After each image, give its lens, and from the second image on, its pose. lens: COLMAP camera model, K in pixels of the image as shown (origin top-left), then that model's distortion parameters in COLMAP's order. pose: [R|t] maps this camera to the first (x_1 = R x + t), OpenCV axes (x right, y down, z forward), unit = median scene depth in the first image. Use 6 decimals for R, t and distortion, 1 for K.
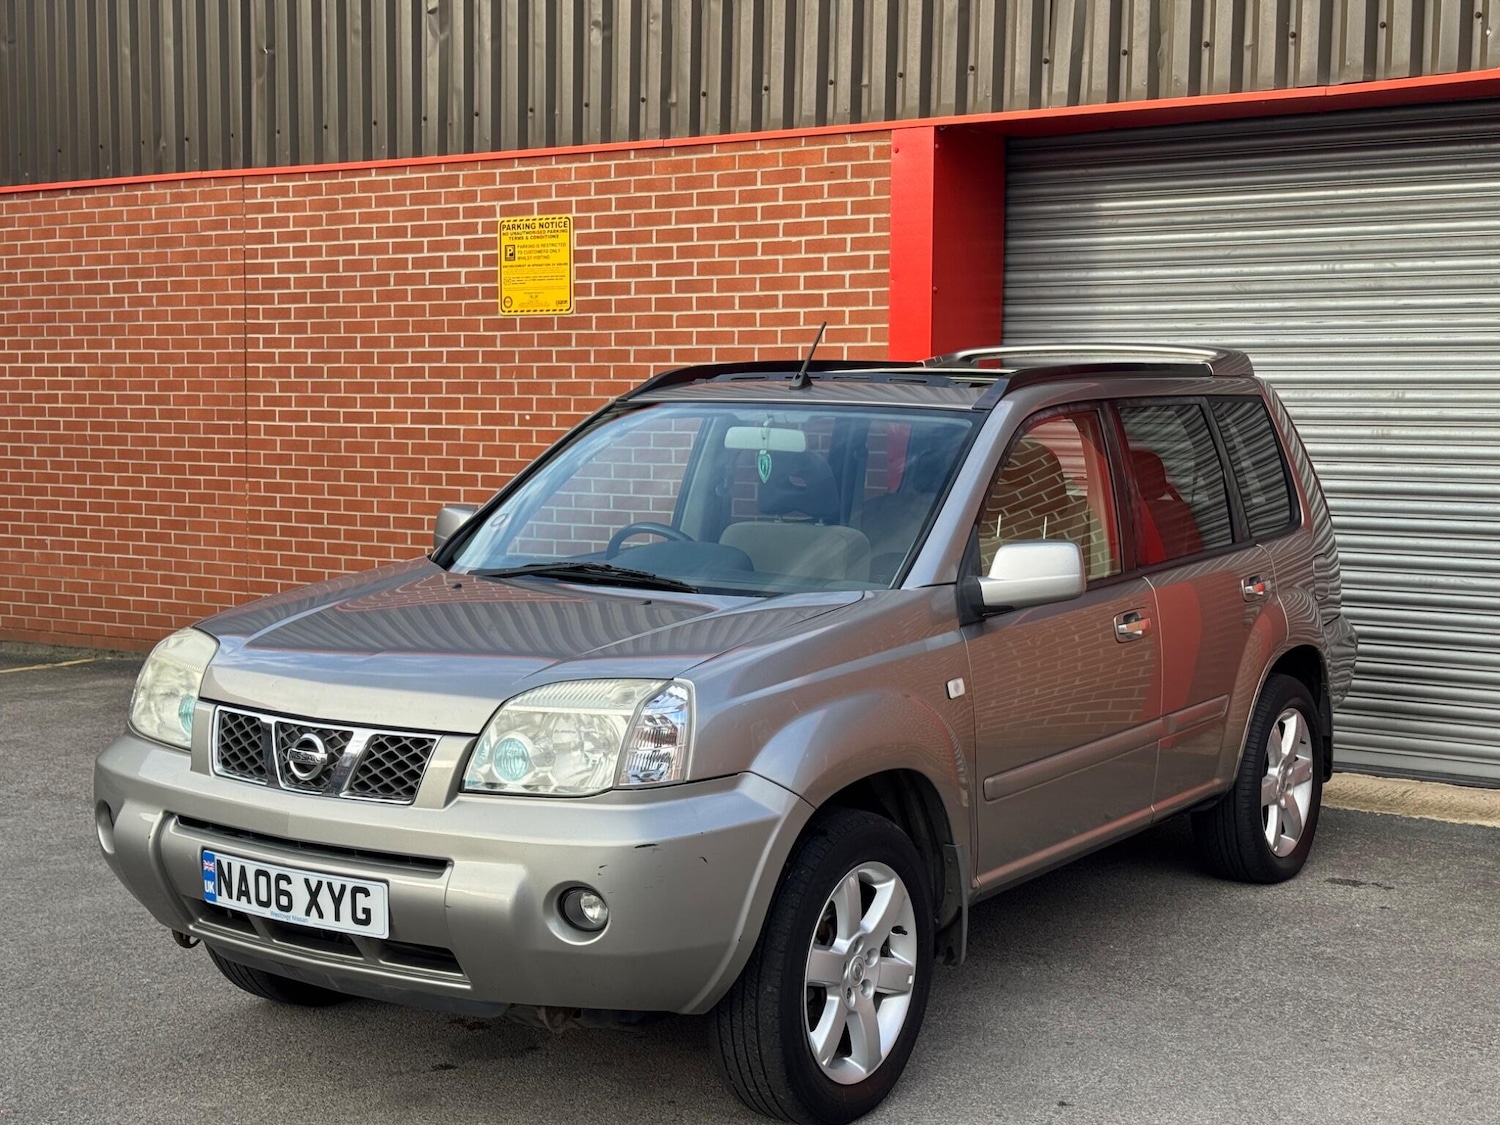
lens RADIAL K [[2087.8, 0, 754.0], [0, 2087.8, 573.3], [0, 0, 1]] dist [0.106518, 0.000000]
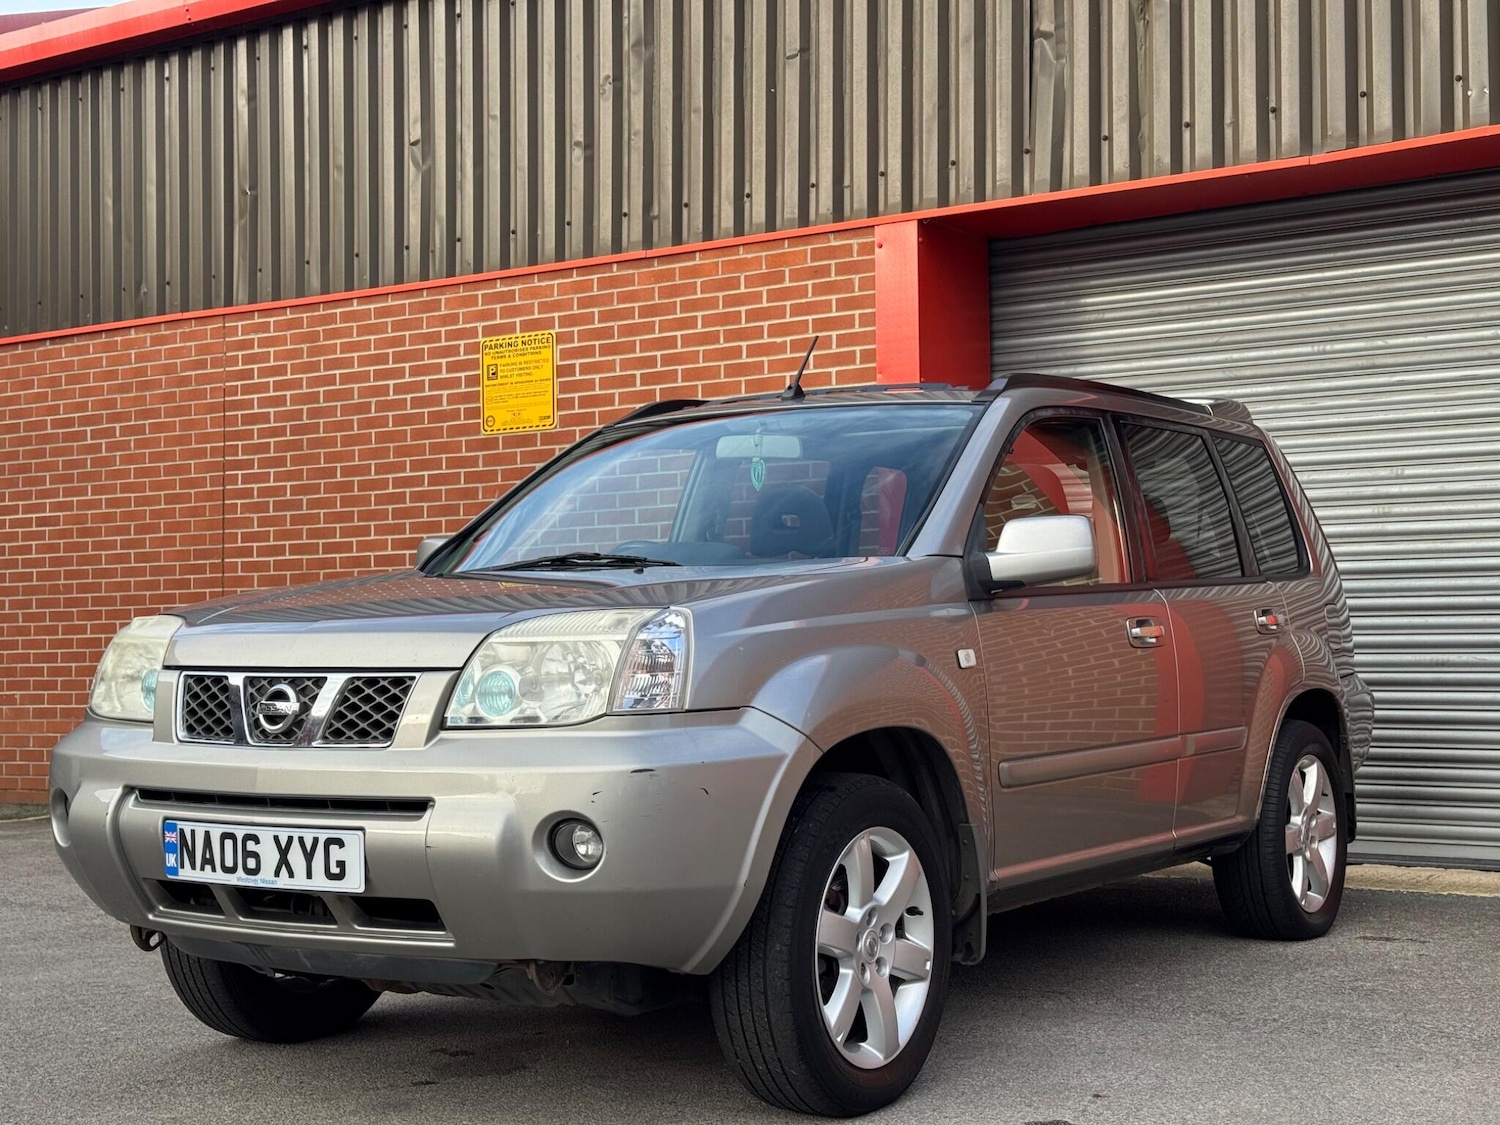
lens RADIAL K [[2087.8, 0, 753.8], [0, 2087.8, 570.8], [0, 0, 1]] dist [0.106518, 0.000000]
pose [[0.999792, -0.018032, 0.009525, -0.006266], [0.019046, 0.992586, -0.120043, 0.099732], [-0.007290, 0.120200, 0.992723, 0.044601]]
